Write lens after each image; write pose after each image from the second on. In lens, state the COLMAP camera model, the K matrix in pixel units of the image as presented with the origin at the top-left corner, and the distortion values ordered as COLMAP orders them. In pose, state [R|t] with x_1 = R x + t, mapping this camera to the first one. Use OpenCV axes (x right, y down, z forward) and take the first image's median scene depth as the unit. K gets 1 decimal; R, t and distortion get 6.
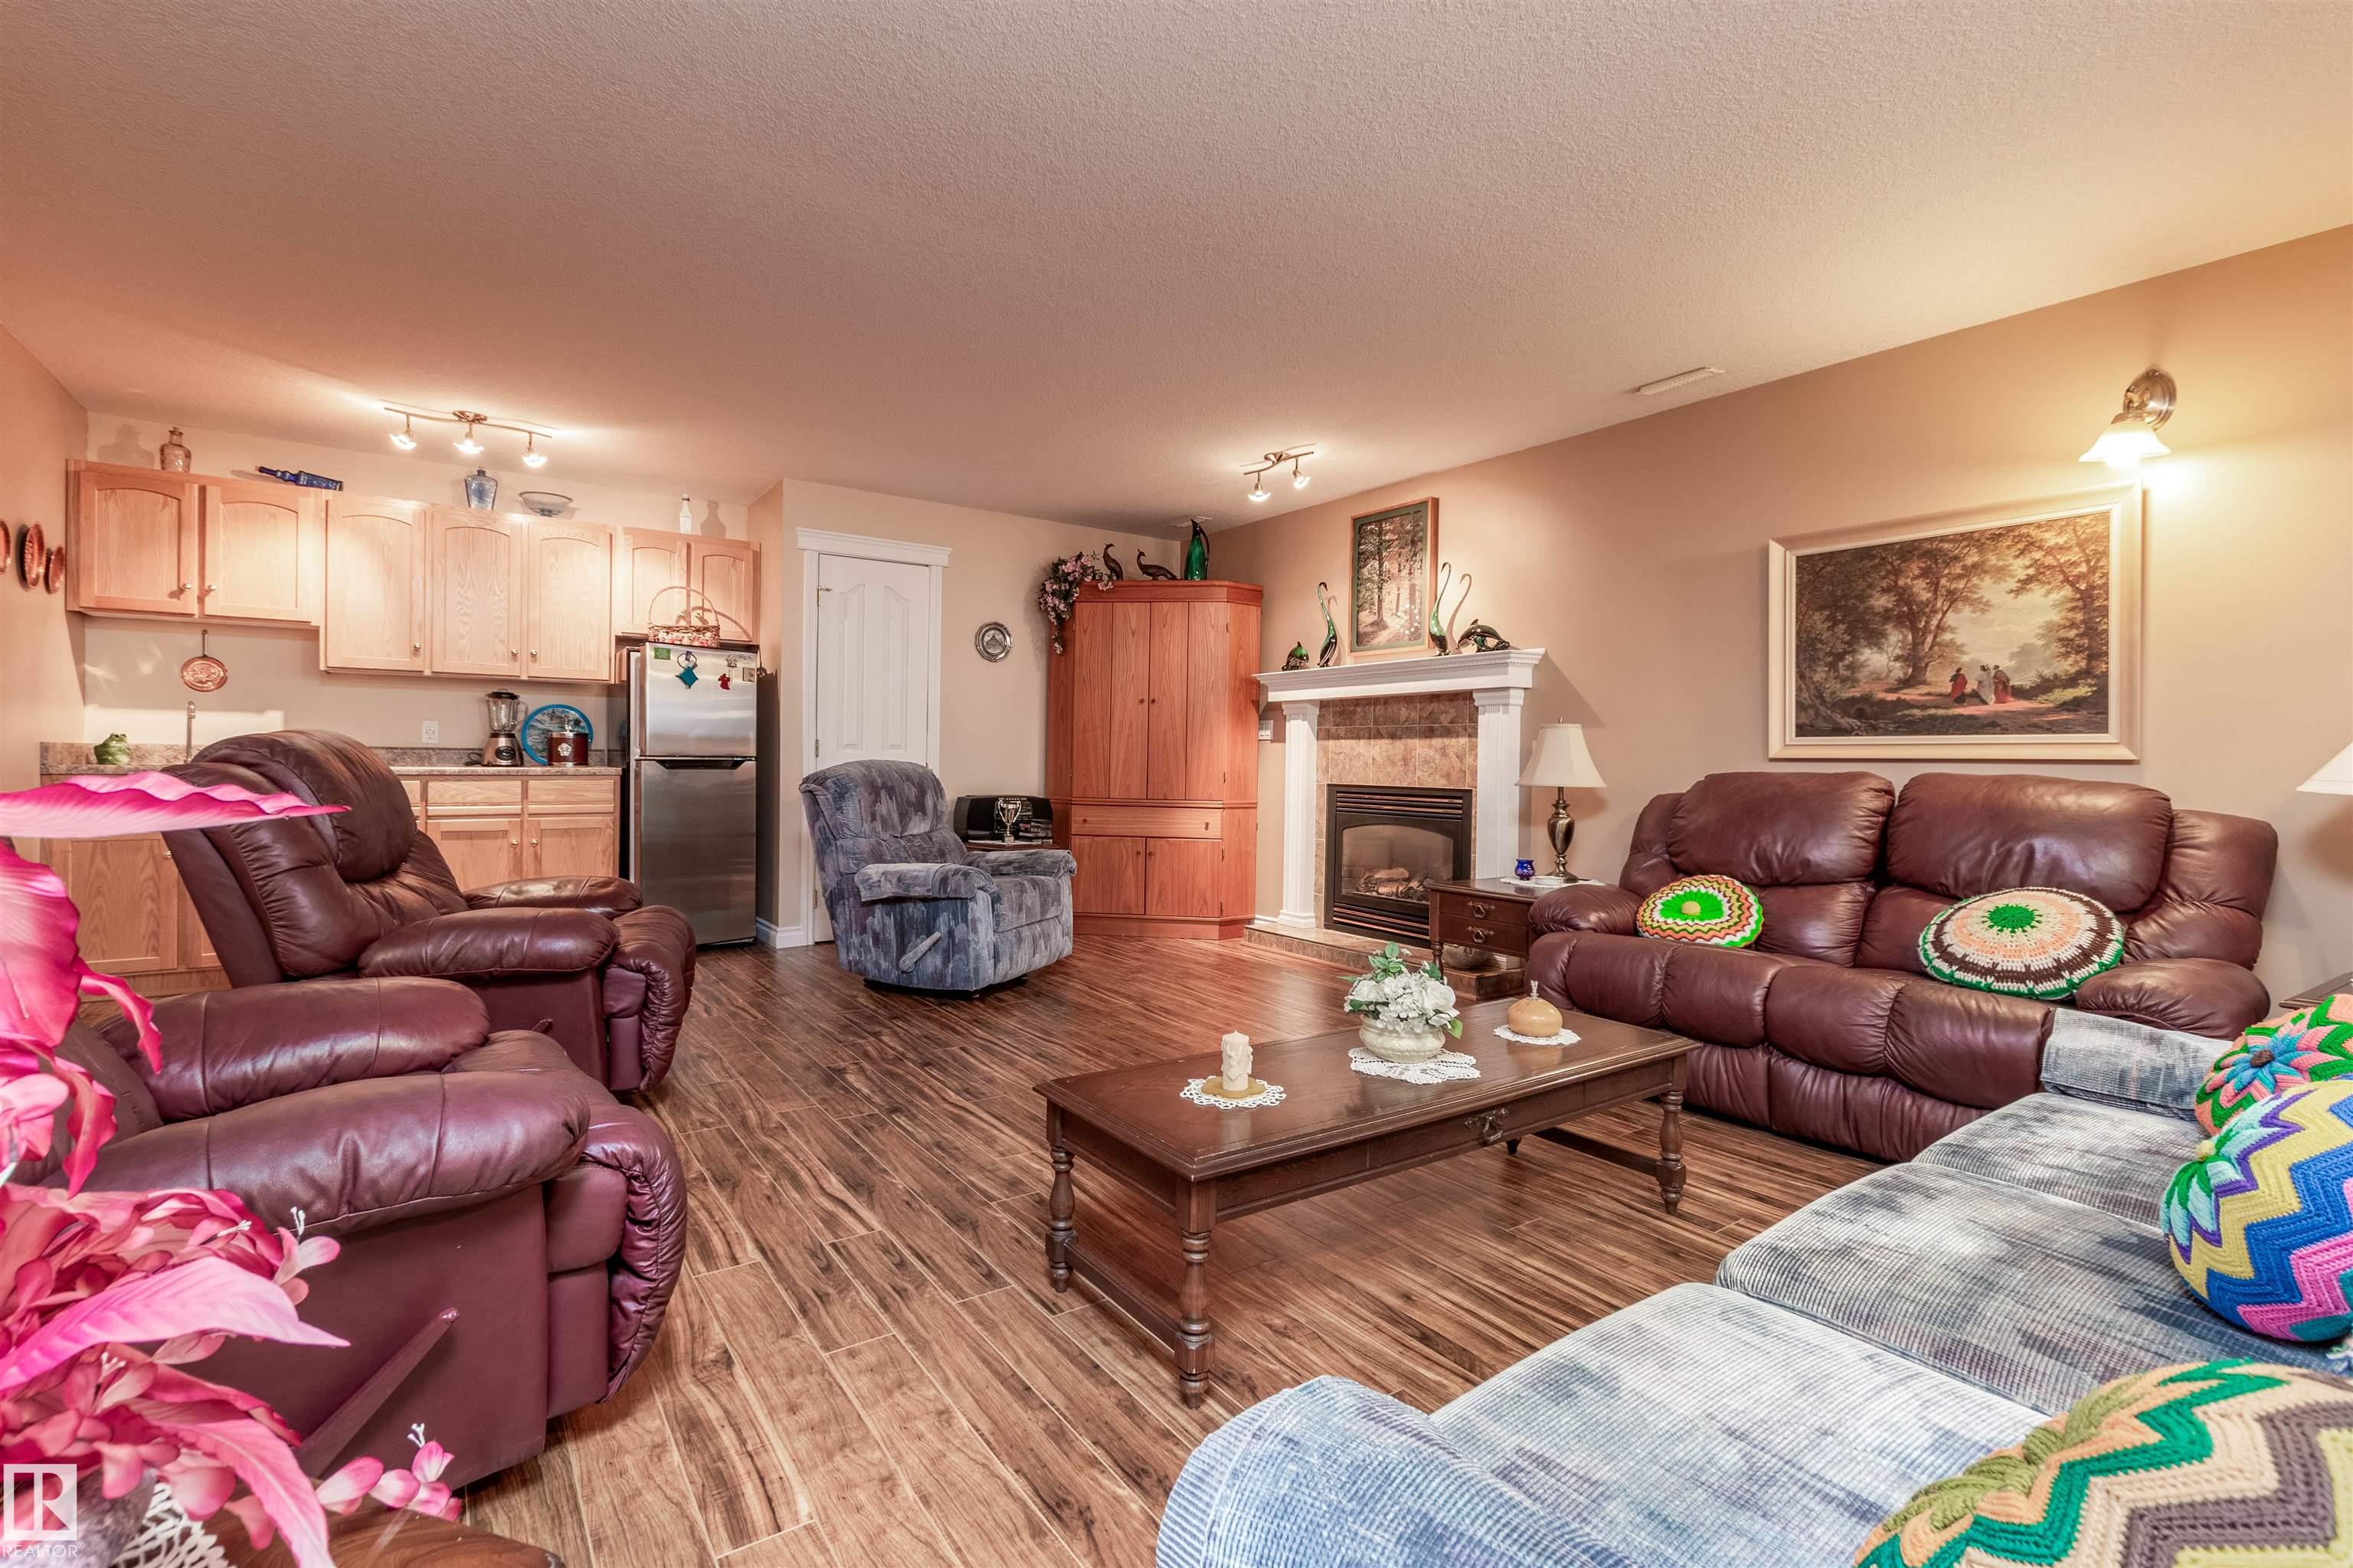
lens RADIAL K [[1054.0, 0, 1144.9], [0, 1054.0, 759.5], [0, 0, 1]] dist [0.001424, 0.000388]
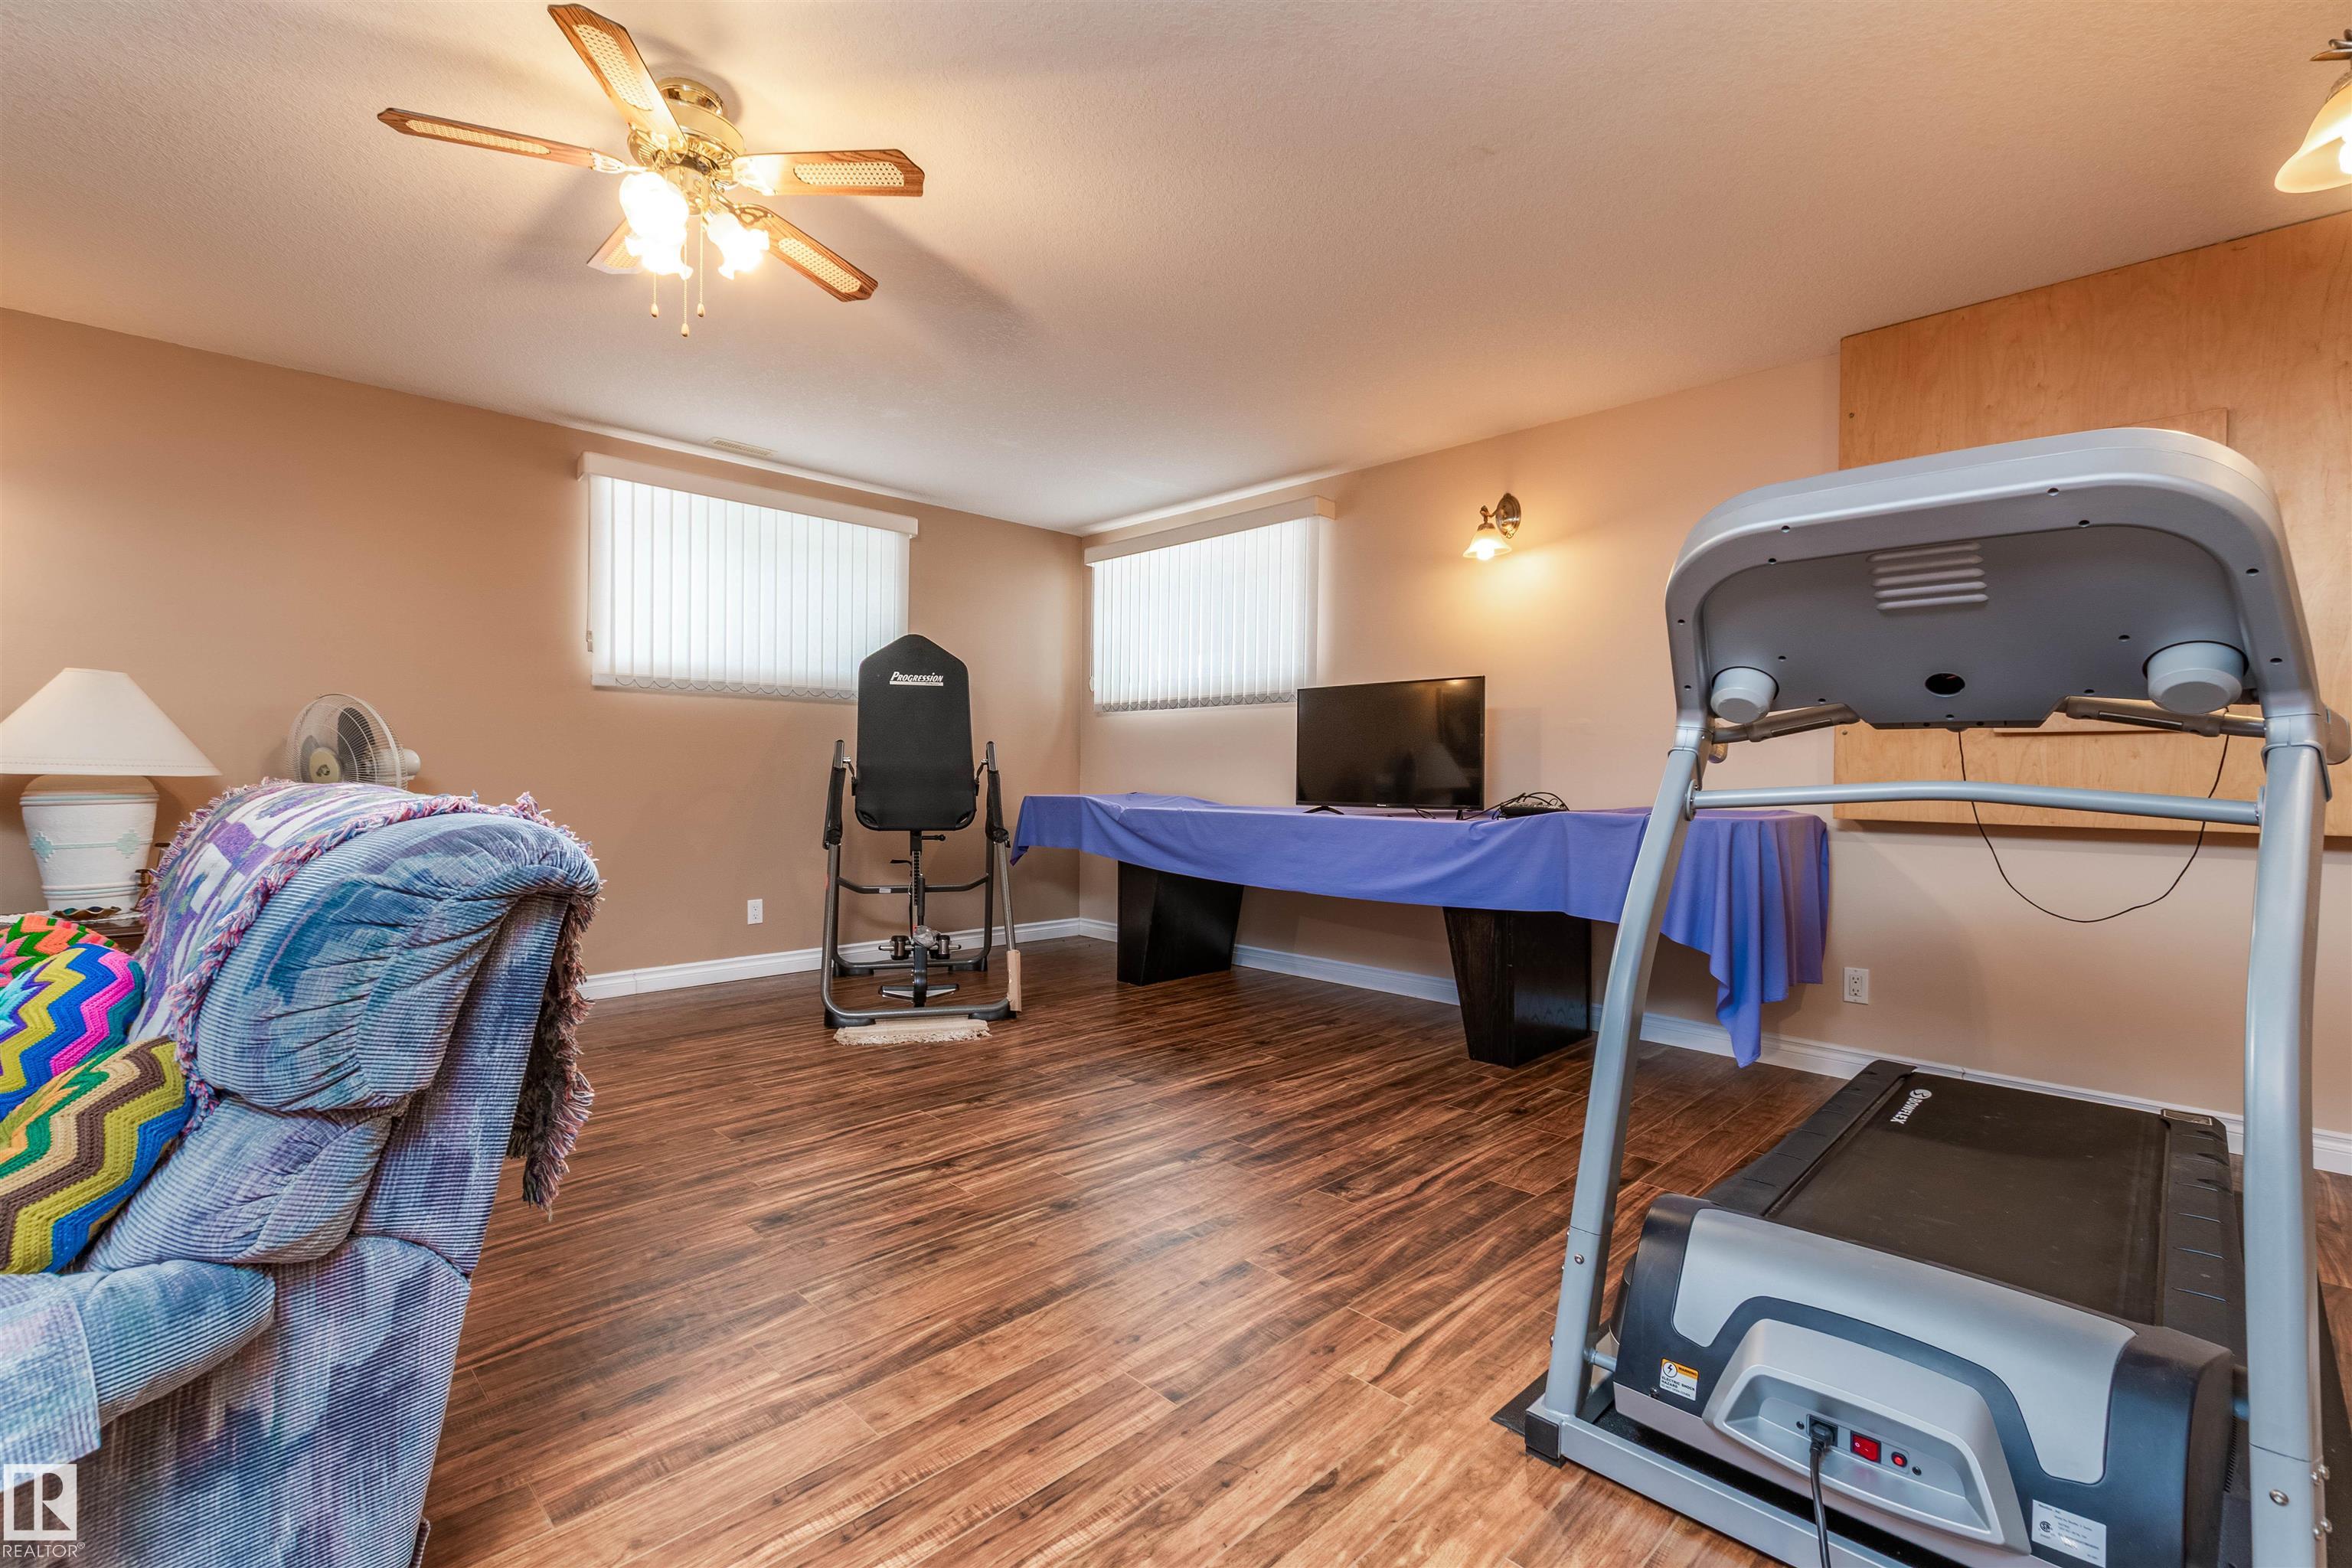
lens RADIAL K [[1032.3, 0, 1176.0], [0, 1032.3, 784.0], [0, 0, 1]] dist [-0.002112, -0.000295]
pose [[-0.176570, -0.029695, 0.983840, -0.203722], [-0.012707, 0.999530, 0.027888, -0.003105], [-0.984206, -0.007577, -0.176864, -0.109205]]
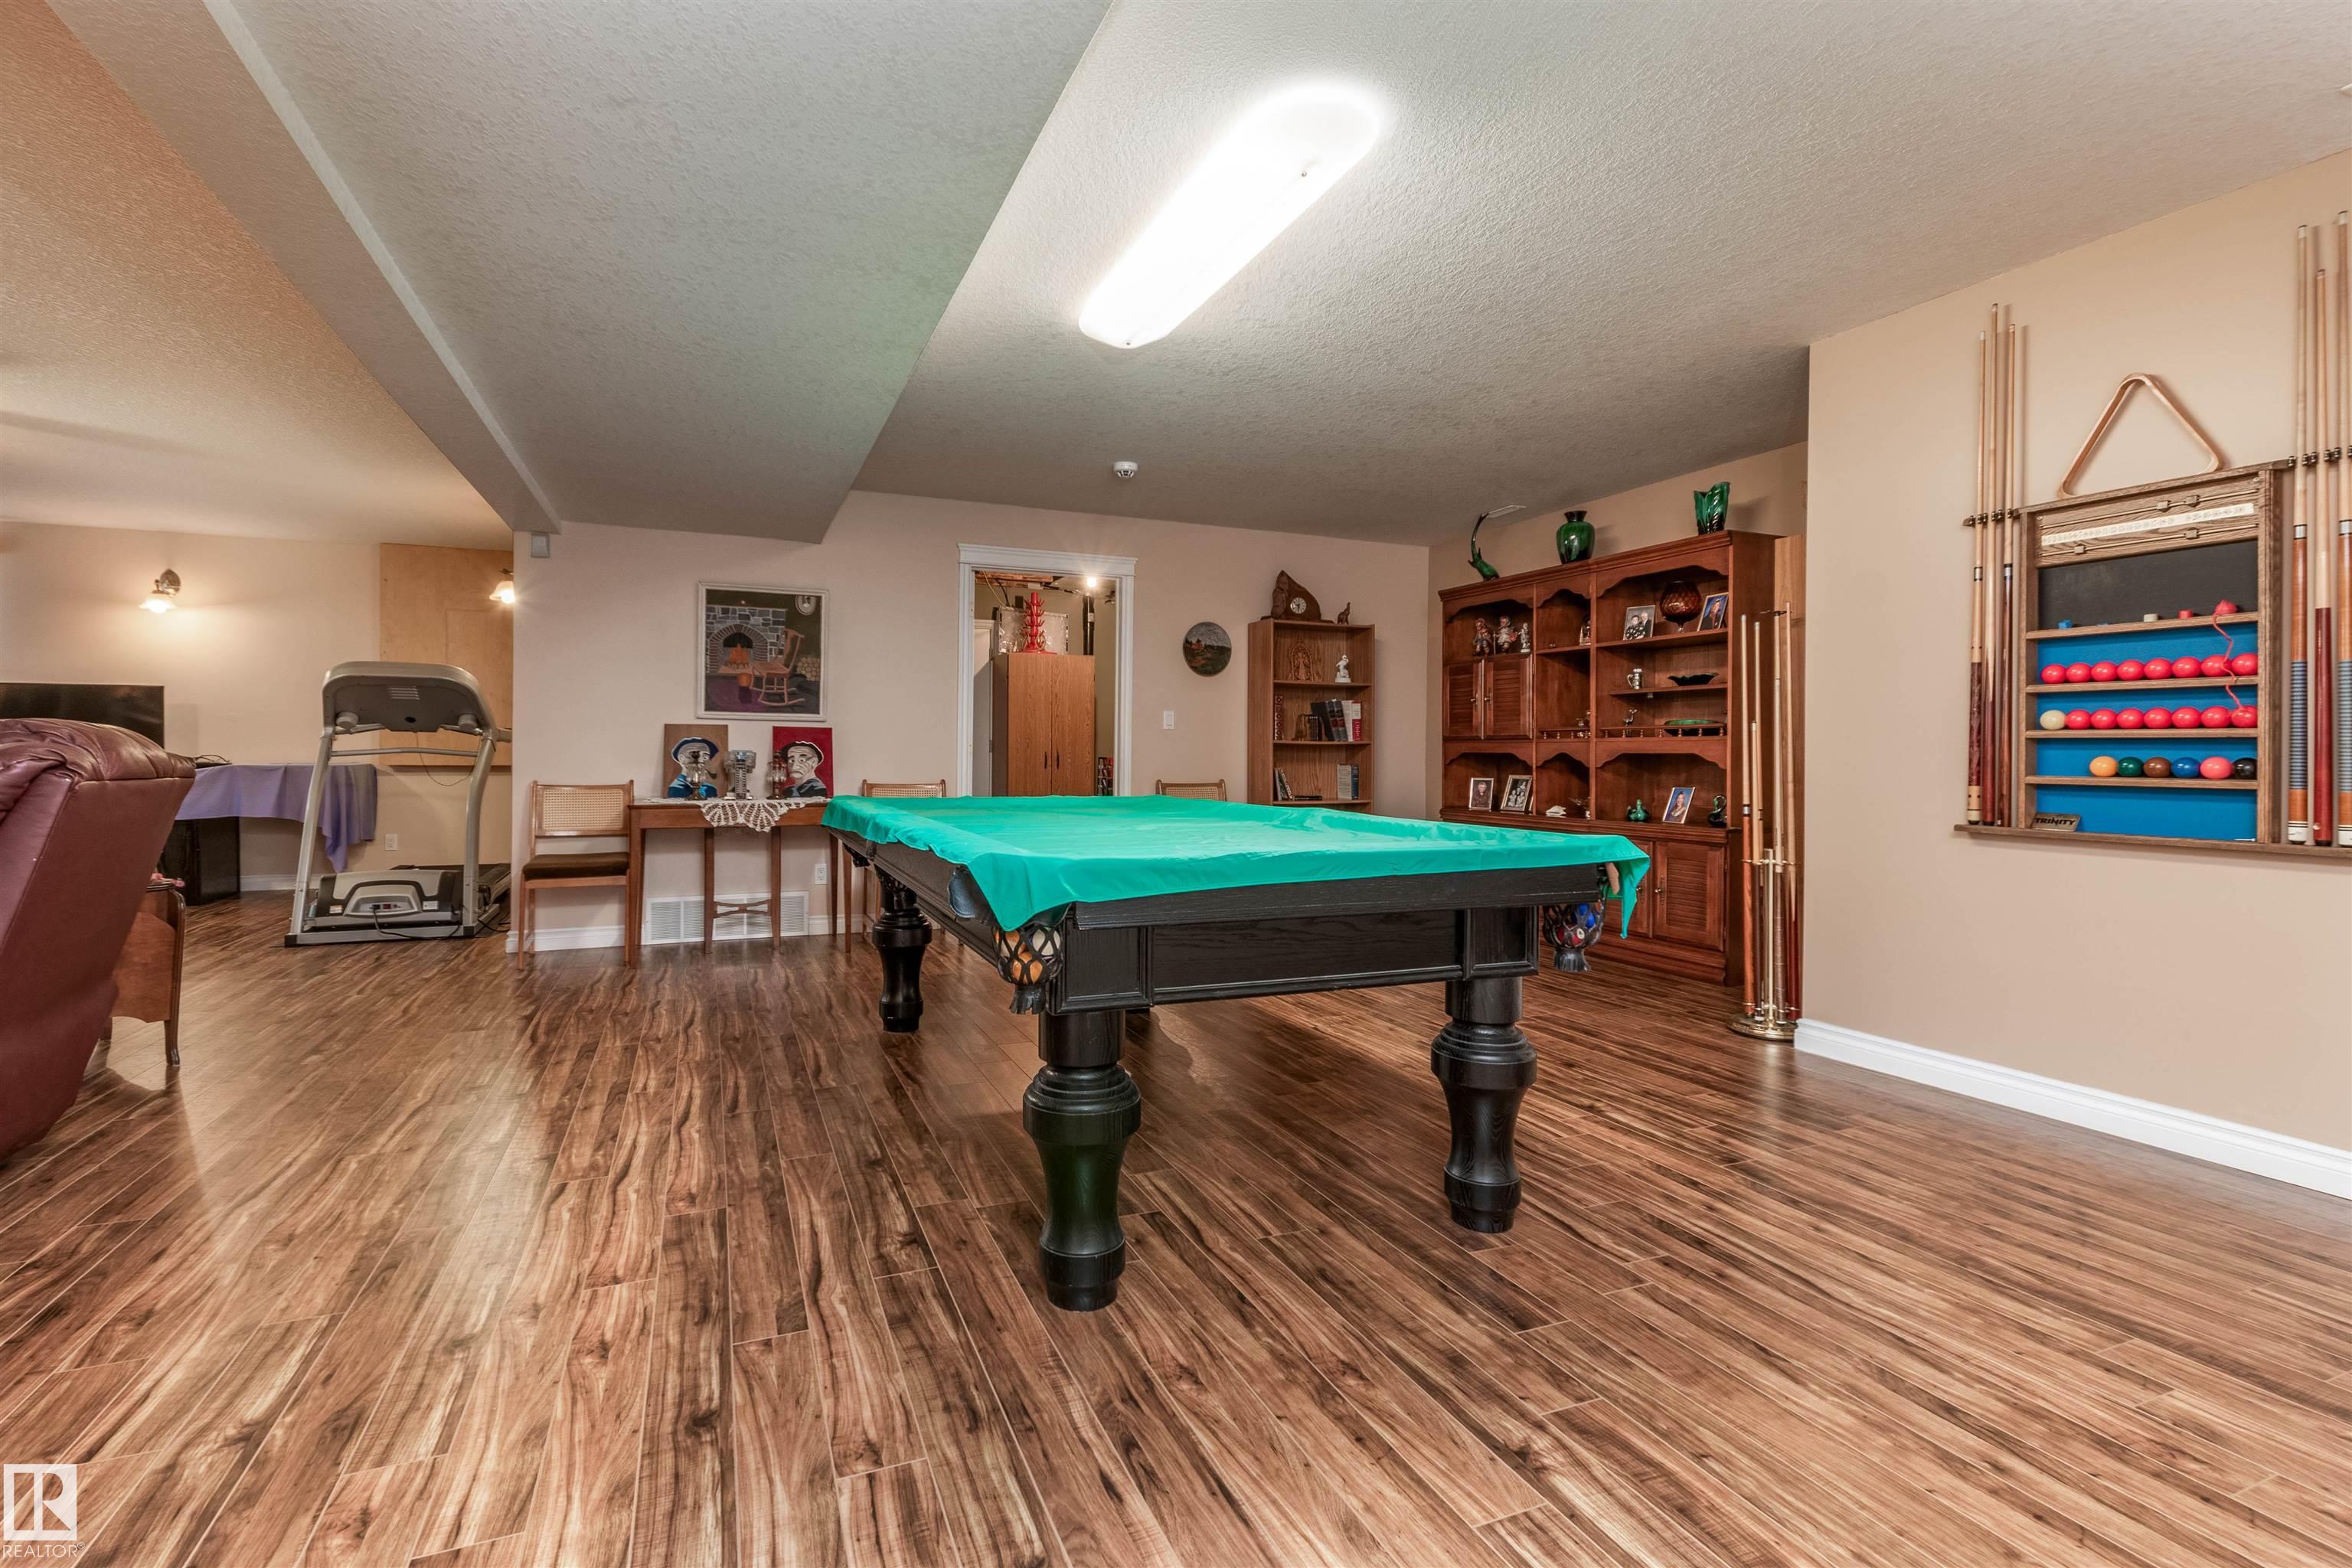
lens RADIAL K [[1067.9, 0, 1137.7], [0, 1067.9, 755.7], [0, 0, 1]] dist [0.001418, -0.000166]
pose [[-0.975804, -0.023096, 0.217423, -1.285216], [-0.022174, 0.999732, 0.006679, -0.019342], [-0.217519, 0.001696, -0.976055, 0.857138]]
